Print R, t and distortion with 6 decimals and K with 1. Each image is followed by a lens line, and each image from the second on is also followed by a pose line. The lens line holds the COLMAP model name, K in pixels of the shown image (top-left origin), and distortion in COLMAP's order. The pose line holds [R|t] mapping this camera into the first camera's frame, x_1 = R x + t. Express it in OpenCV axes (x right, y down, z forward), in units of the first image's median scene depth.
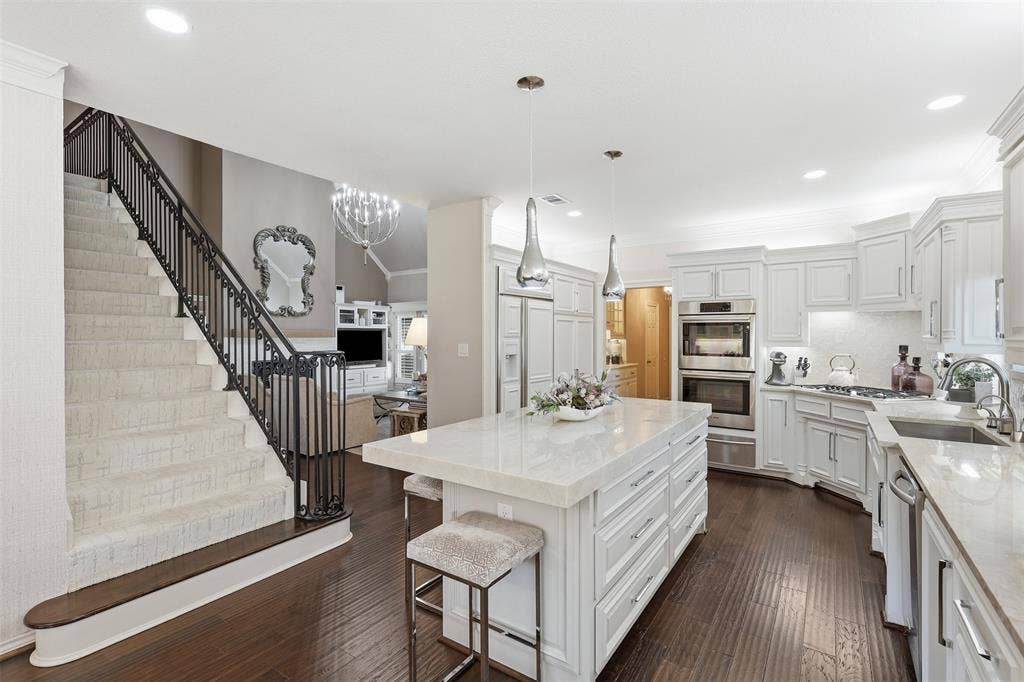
lens RADIAL K [[465.7, 0, 510.3], [0, 465.7, 334.9], [0, 0, 1]] dist [0.000146, 0.000003]
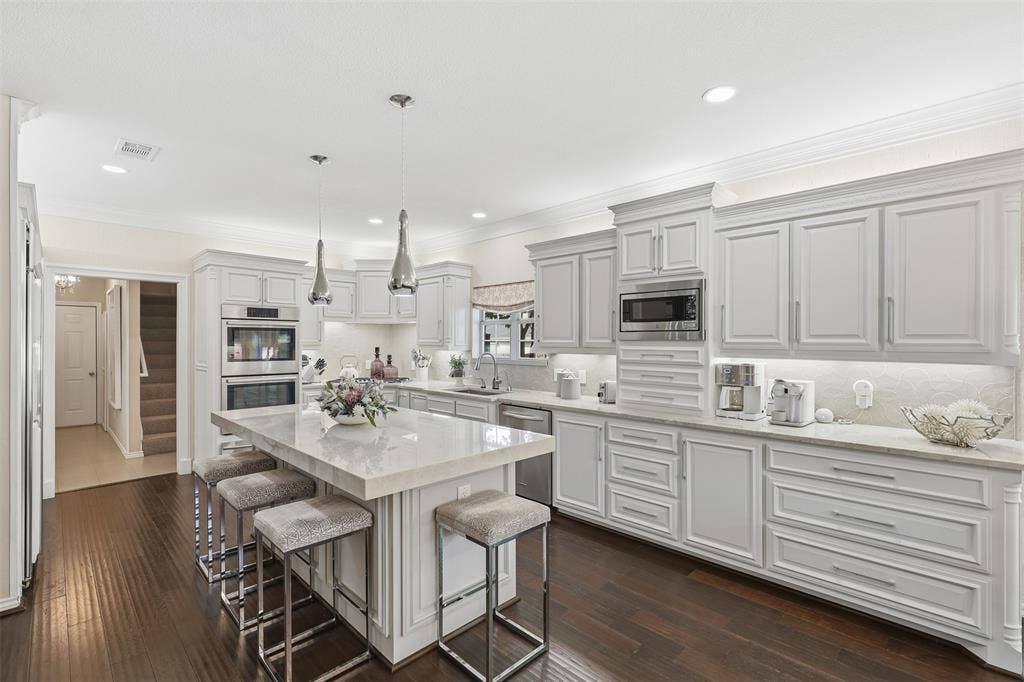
lens RADIAL K [[470.4, 0, 512.0], [0, 470.4, 341.0], [0, 0, 1]] dist [-0.000444, -0.000047]
pose [[0.188137, -0.000558, 0.982143, -0.486228], [-0.001938, 0.999998, 0.000940, 0.000529], [-0.982141, -0.002080, 0.188136, 0.281925]]
